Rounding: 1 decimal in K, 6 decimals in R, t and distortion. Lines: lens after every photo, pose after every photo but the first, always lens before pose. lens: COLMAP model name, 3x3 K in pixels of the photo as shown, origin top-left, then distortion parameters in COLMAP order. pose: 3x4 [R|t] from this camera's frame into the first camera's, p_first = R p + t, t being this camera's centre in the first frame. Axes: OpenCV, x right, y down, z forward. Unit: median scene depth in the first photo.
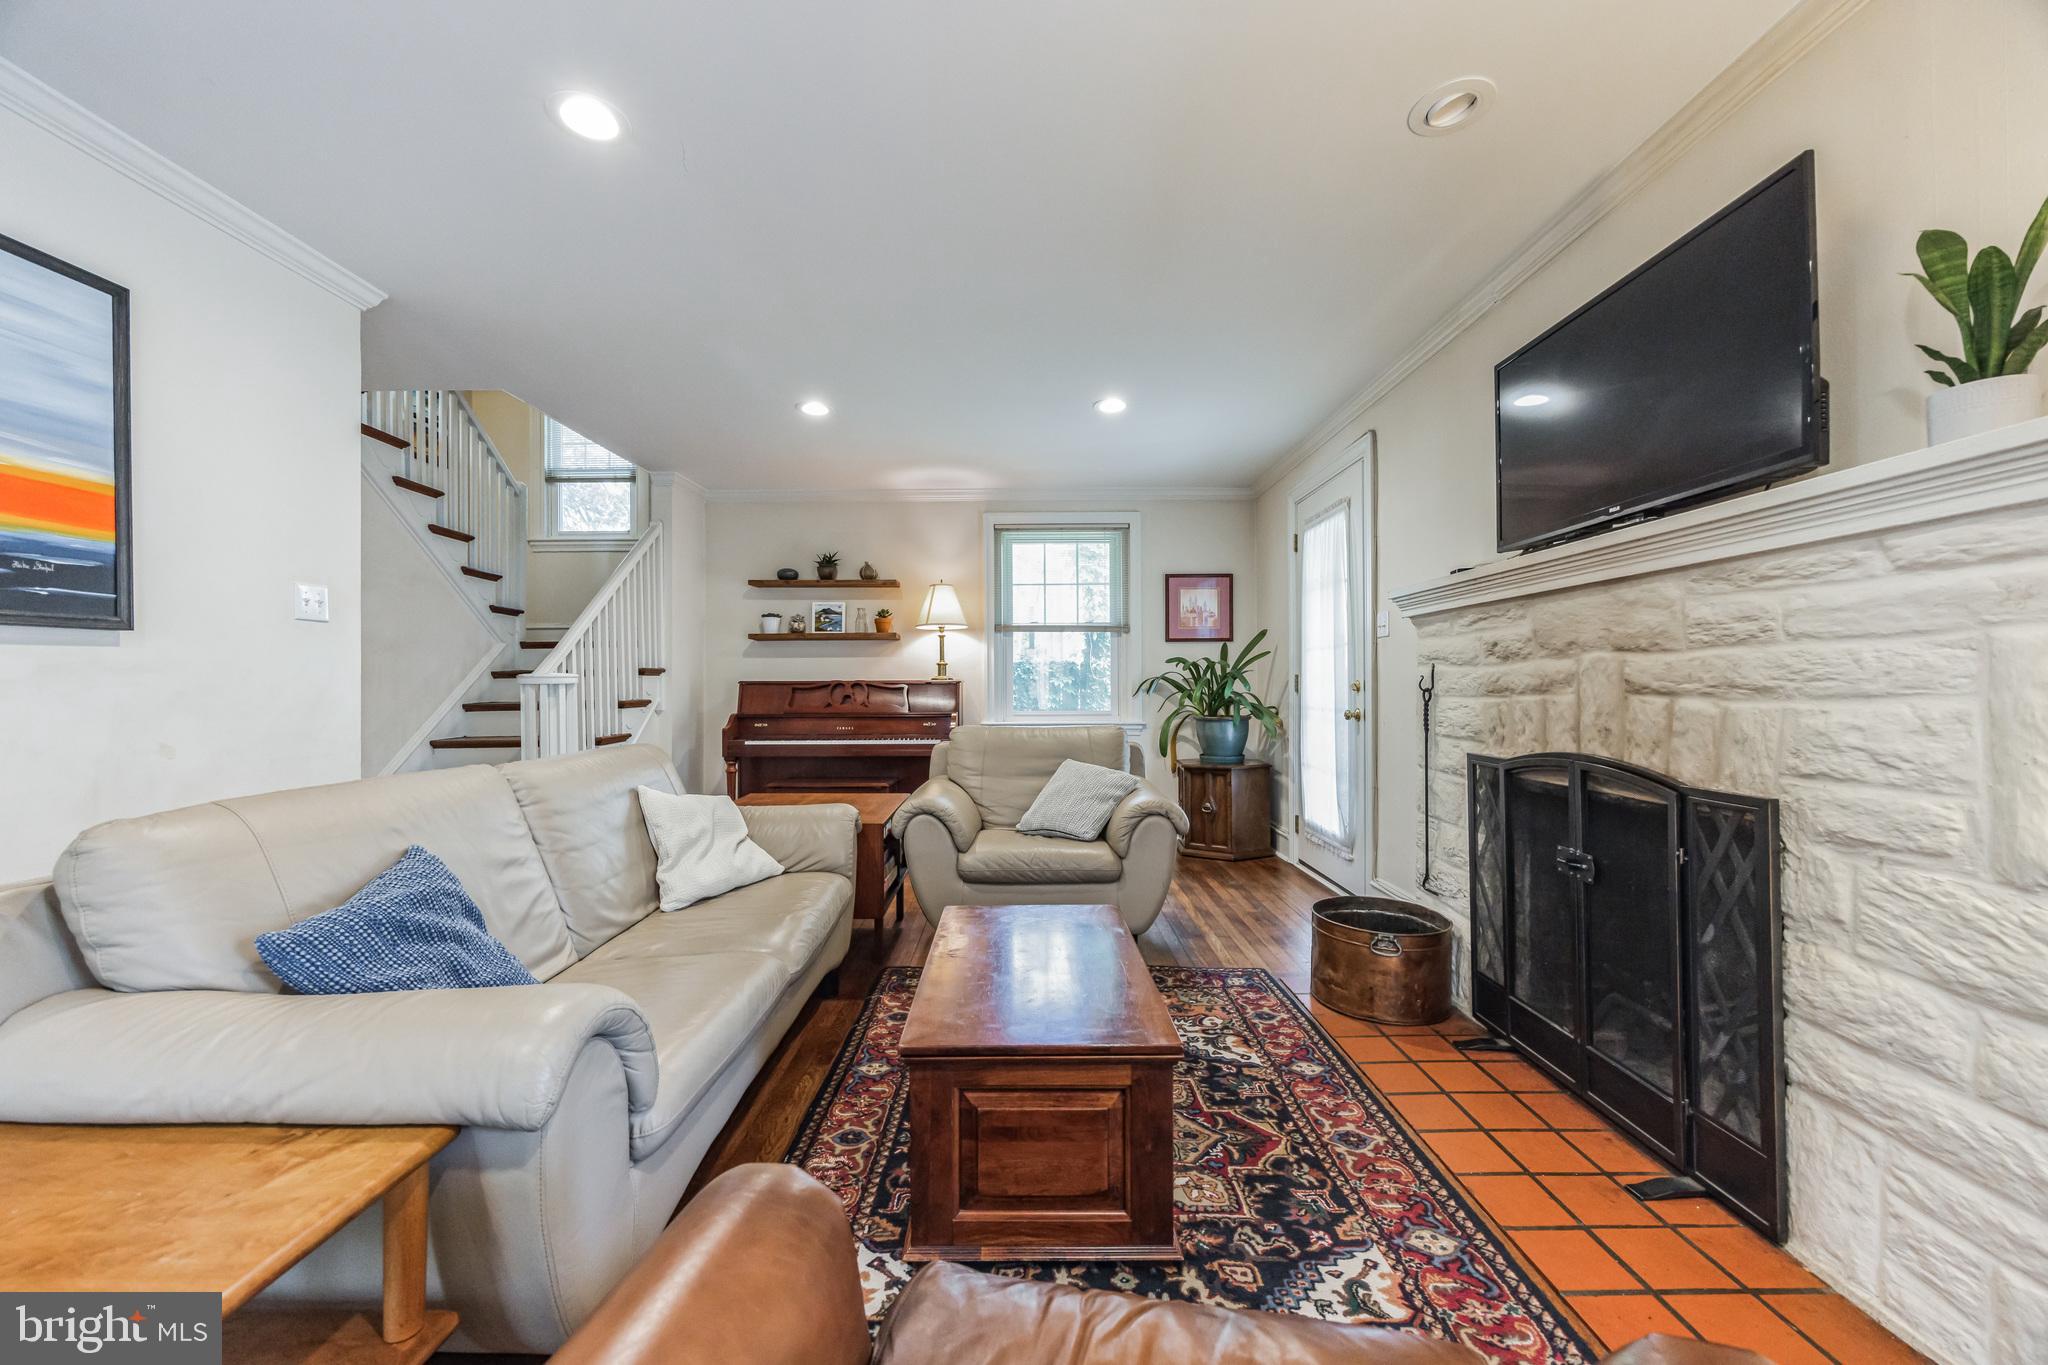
lens RADIAL K [[778.2, 0, 1016.8], [0, 778.2, 686.6], [0, 0, 1]] dist [-0.001679, -0.000146]
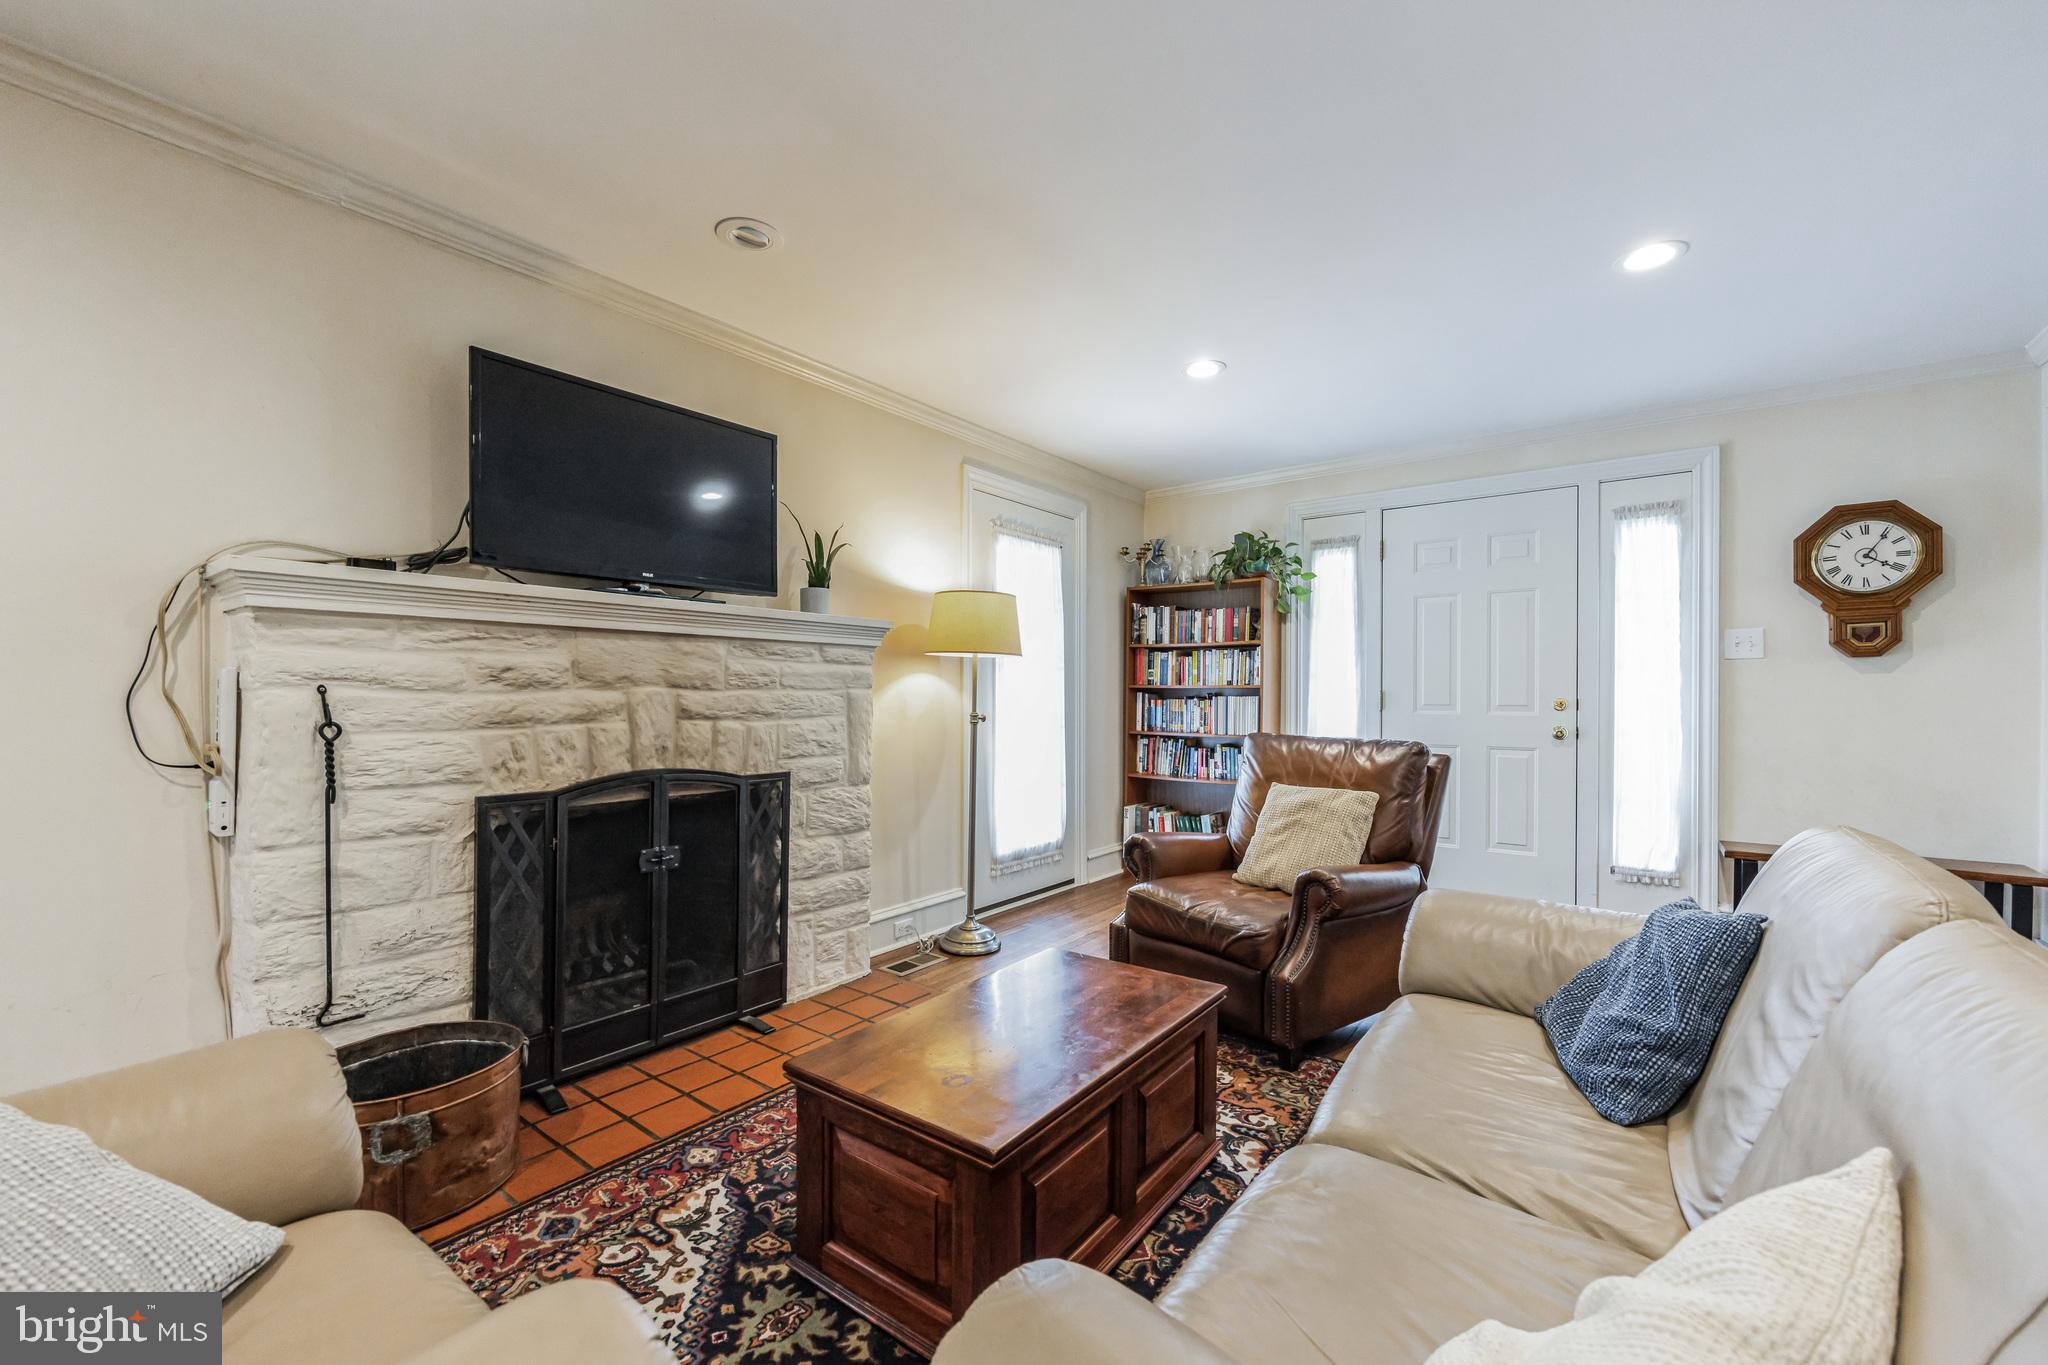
lens RADIAL K [[826.3, 0, 1019.8], [0, 826.3, 701.5], [0, 0, 1]] dist [-0.001420, -0.000073]
pose [[-0.801718, 0.001335, 0.597701, -0.504572], [0.003454, 0.999991, 0.002399, -0.021423], [-0.597693, 0.003988, -0.801715, 1.651152]]
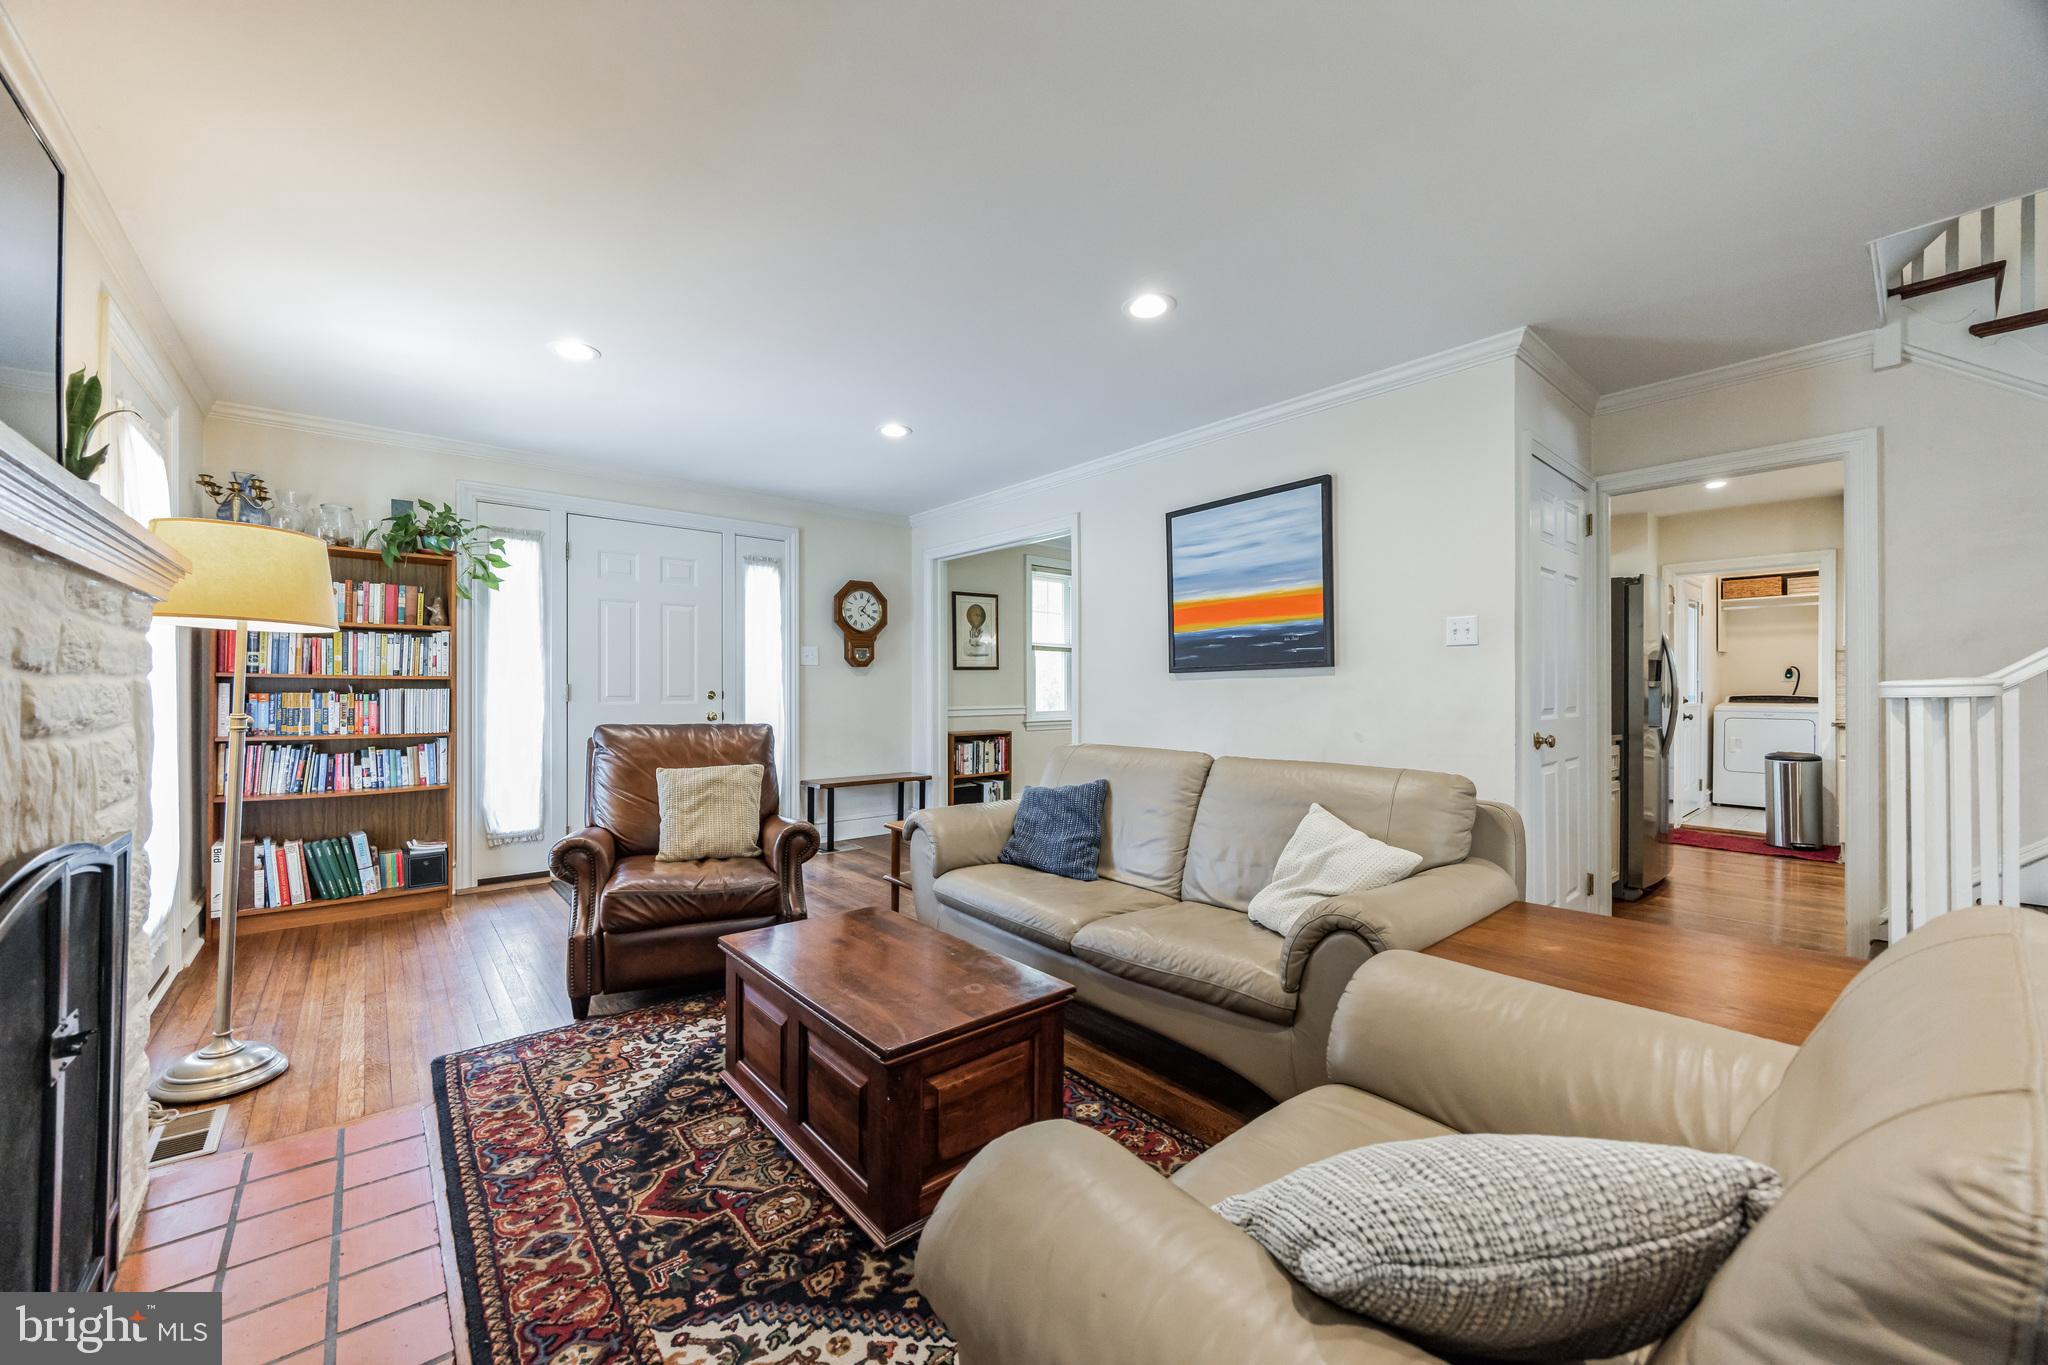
lens RADIAL K [[778.2, 0, 1016.8], [0, 778.2, 686.6], [0, 0, 1]] dist [-0.001679, -0.000146]
pose [[-0.761662, 0.002957, -0.647968, 0.538127], [0.004587, 0.999989, -0.000828, -0.024937], [0.647959, -0.003603, -0.761667, 1.809754]]
